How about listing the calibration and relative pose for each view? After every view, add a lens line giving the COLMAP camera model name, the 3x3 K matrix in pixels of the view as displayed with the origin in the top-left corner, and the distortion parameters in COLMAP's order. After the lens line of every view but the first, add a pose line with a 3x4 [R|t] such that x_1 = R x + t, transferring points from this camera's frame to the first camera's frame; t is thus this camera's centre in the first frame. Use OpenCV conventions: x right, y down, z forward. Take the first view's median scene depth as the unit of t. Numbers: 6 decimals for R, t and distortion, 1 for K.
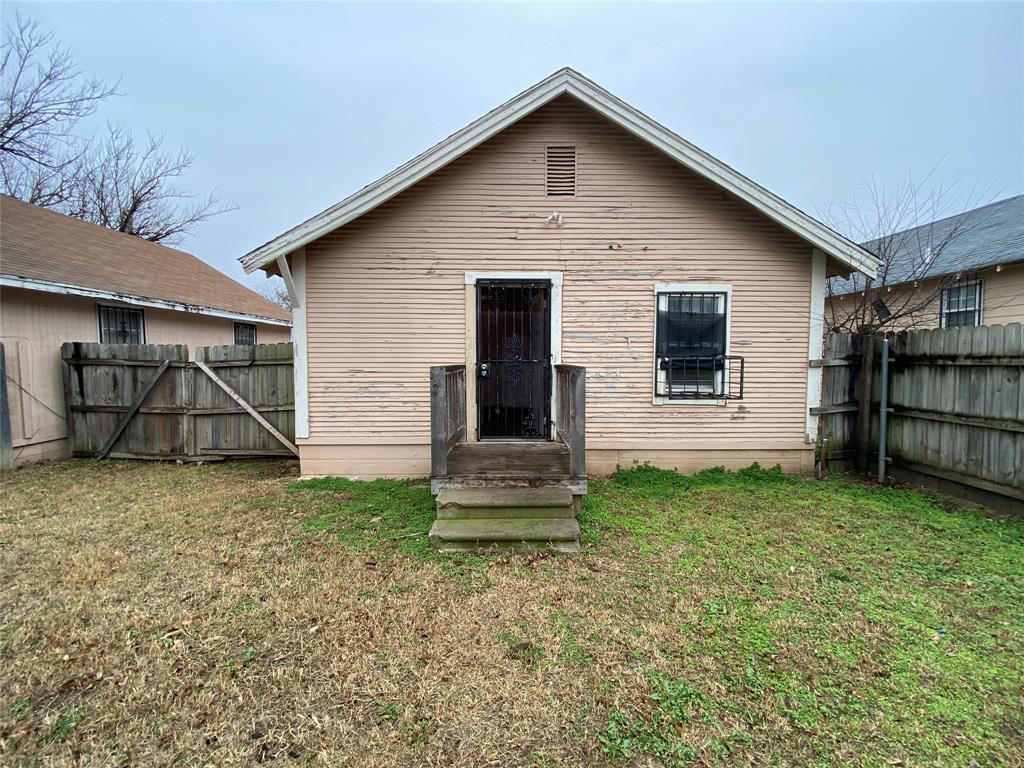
lens RADIAL K [[413.0, 0, 507.6], [0, 413.0, 381.6], [0, 0, 1]] dist [-0.033780, -0.002961]
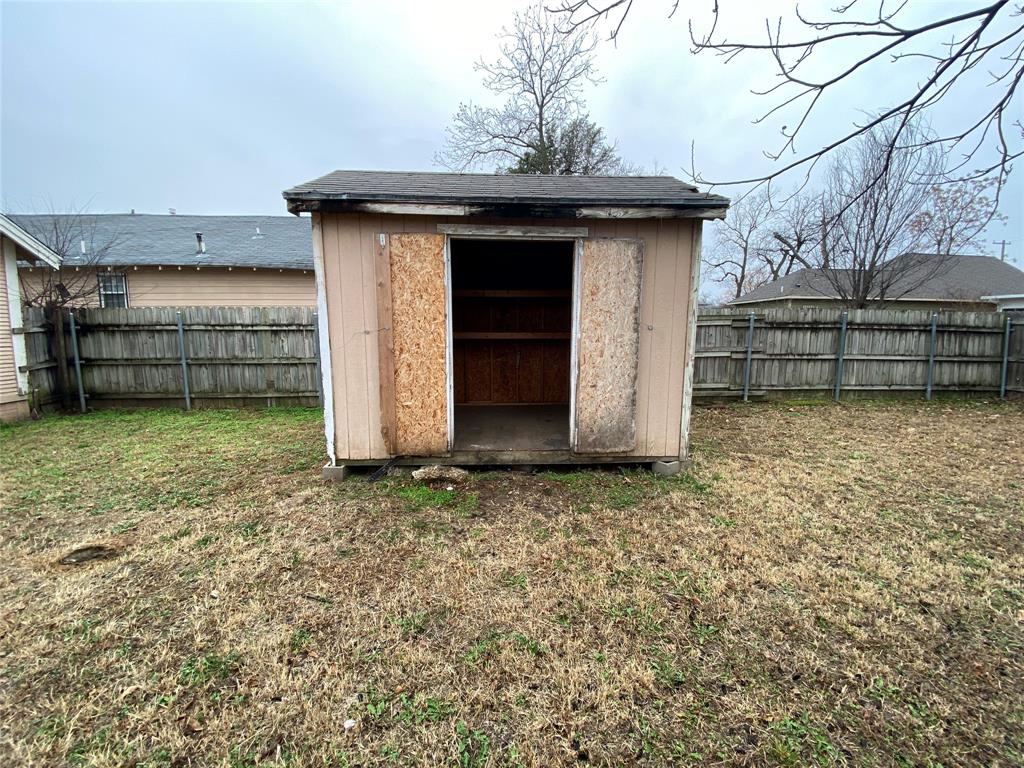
lens RADIAL K [[413.0, 0, 516.7], [0, 413.0, 383.0], [0, 0, 1]] dist [-0.033780, -0.002961]
pose [[-0.082873, -0.124443, 0.988760, -0.598219], [0.046736, 0.990596, 0.128591, 0.035645], [-0.995464, 0.056867, -0.076278, -0.460216]]
